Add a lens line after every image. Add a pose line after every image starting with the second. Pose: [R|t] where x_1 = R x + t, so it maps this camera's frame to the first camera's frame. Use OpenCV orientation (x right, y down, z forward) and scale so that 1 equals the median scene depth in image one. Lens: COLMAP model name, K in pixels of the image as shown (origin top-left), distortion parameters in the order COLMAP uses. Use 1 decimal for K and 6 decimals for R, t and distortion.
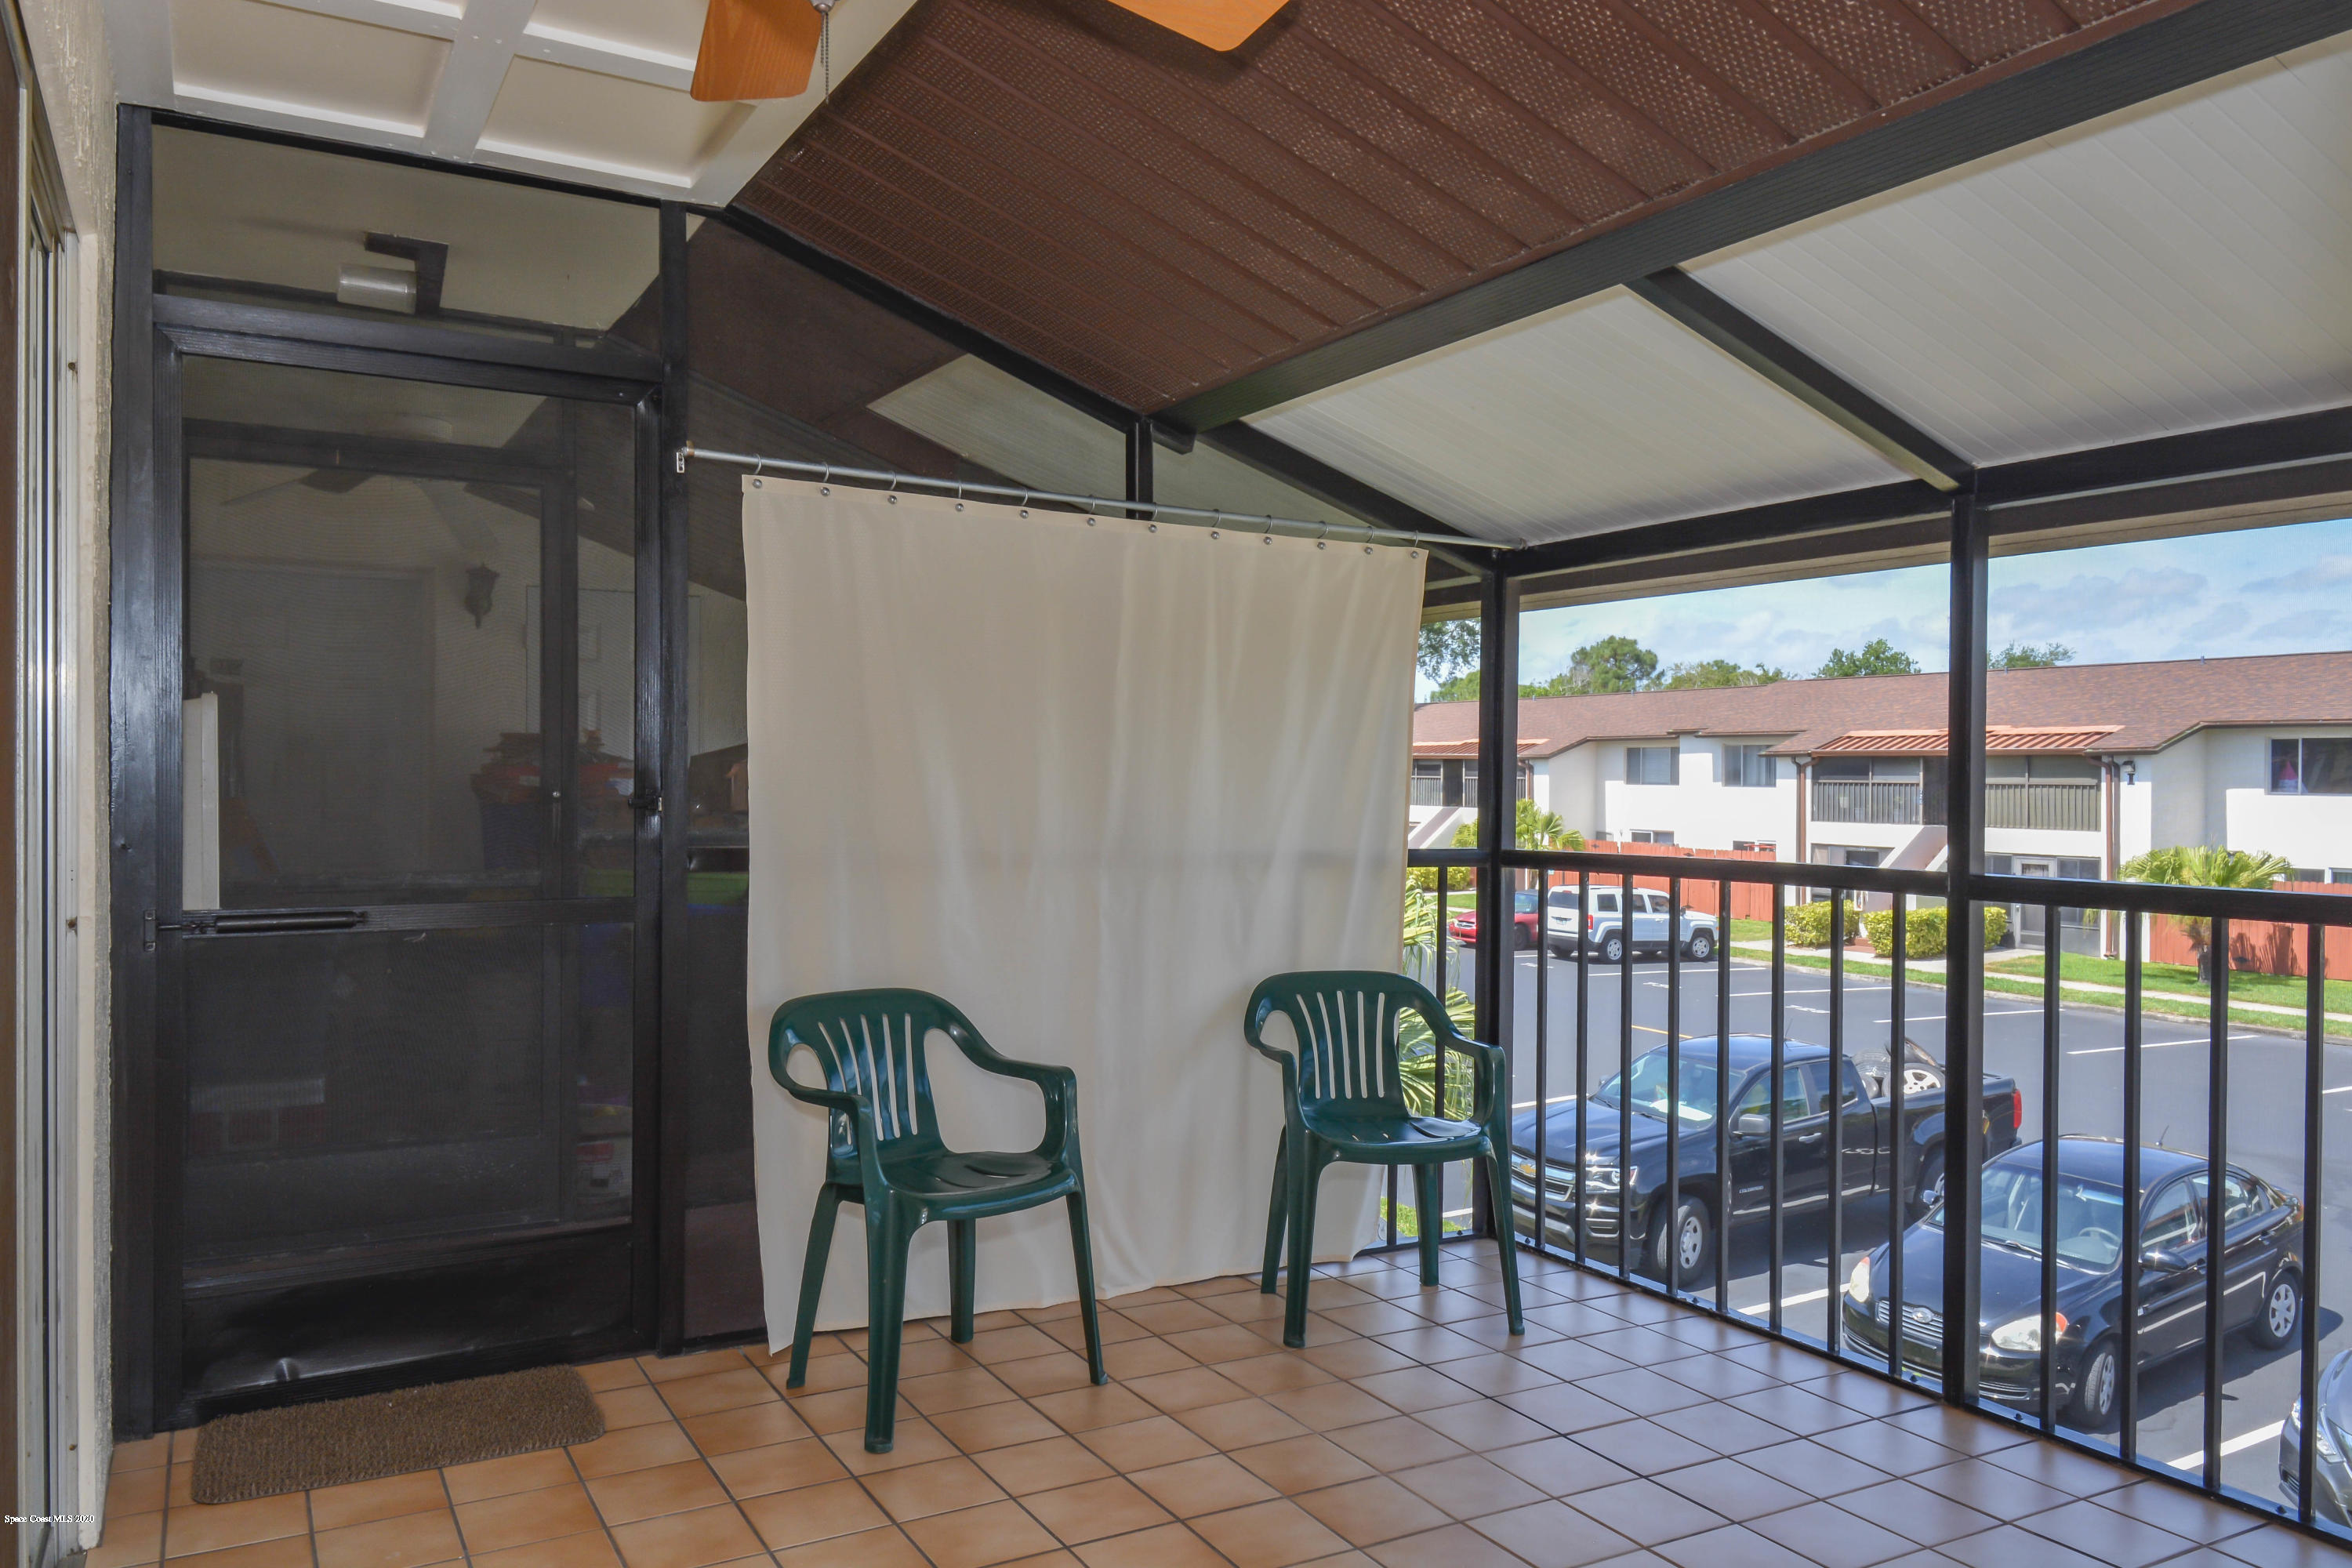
lens RADIAL K [[1616.2, 0, 1176.0], [0, 1616.2, 784.0], [0, 0, 1]] dist [-0.001425, 0.000132]
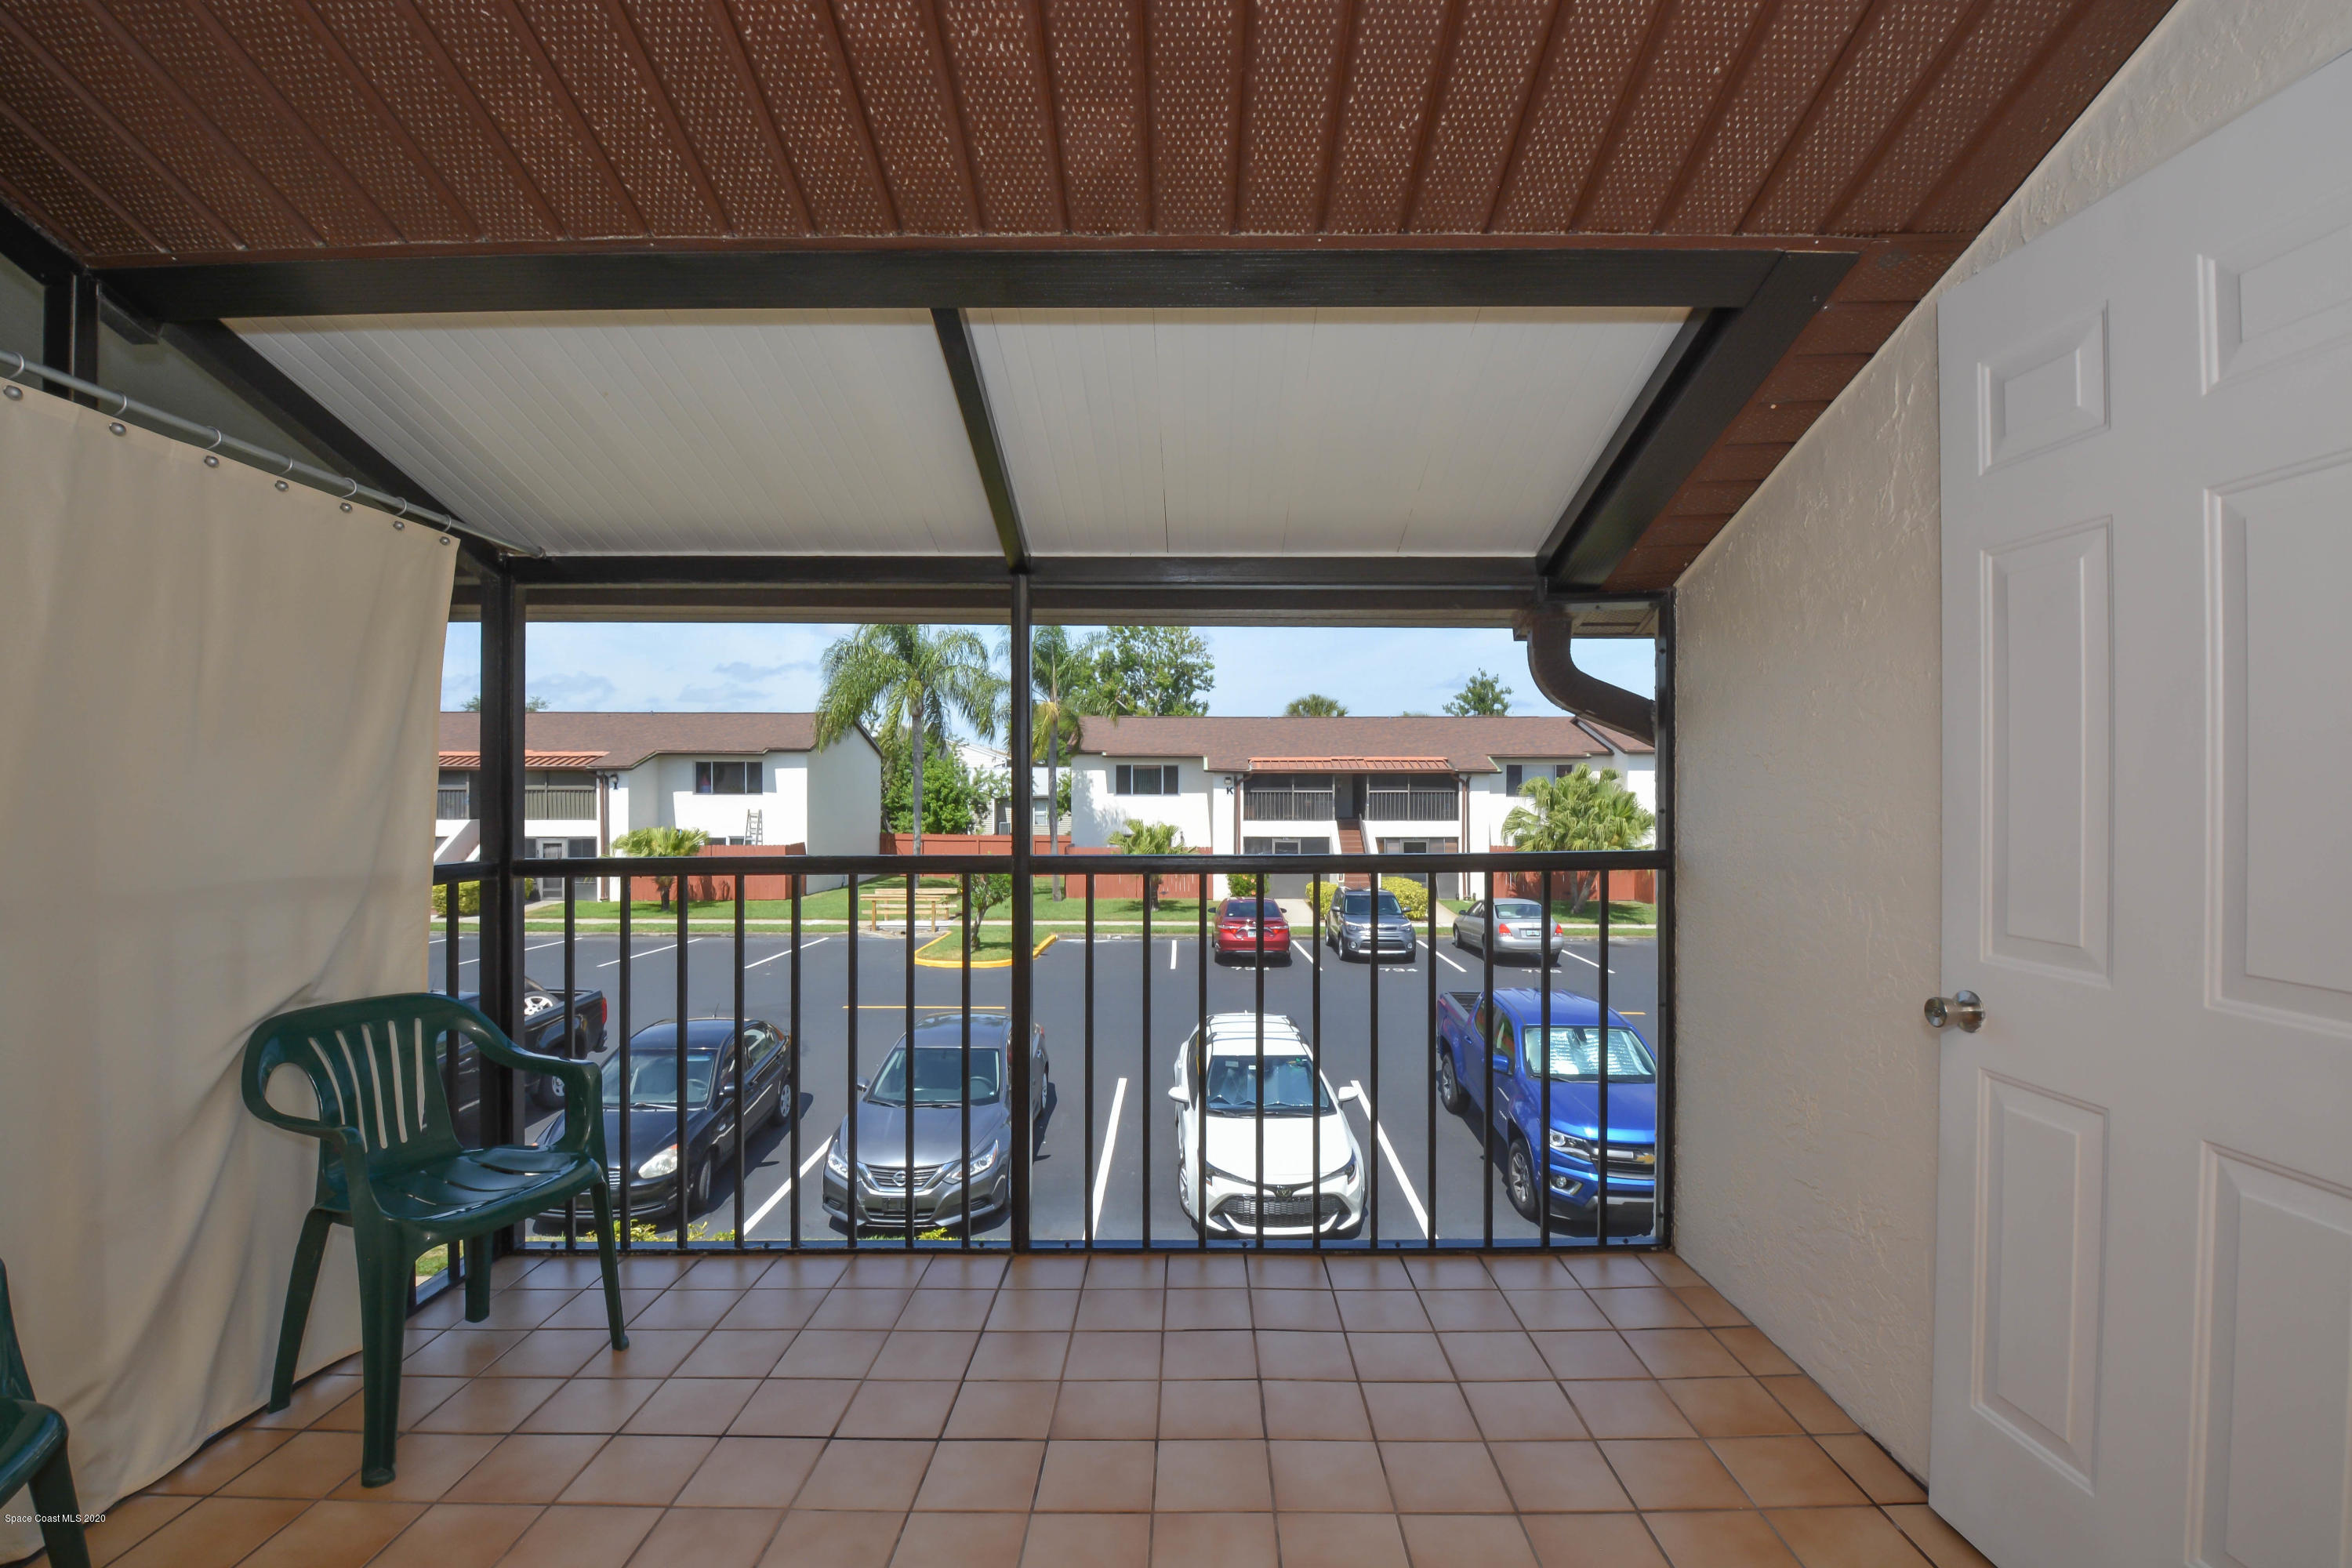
lens RADIAL K [[1029.5, 0, 1176.0], [0, 1029.5, 784.0], [0, 0, 1]] dist [-0.042692, -0.000152]
pose [[0.475385, -0.004450, 0.879767, -0.041951], [0.009041, 0.999959, 0.000173, -0.000651], [-0.879732, 0.007872, 0.475405, 0.101749]]
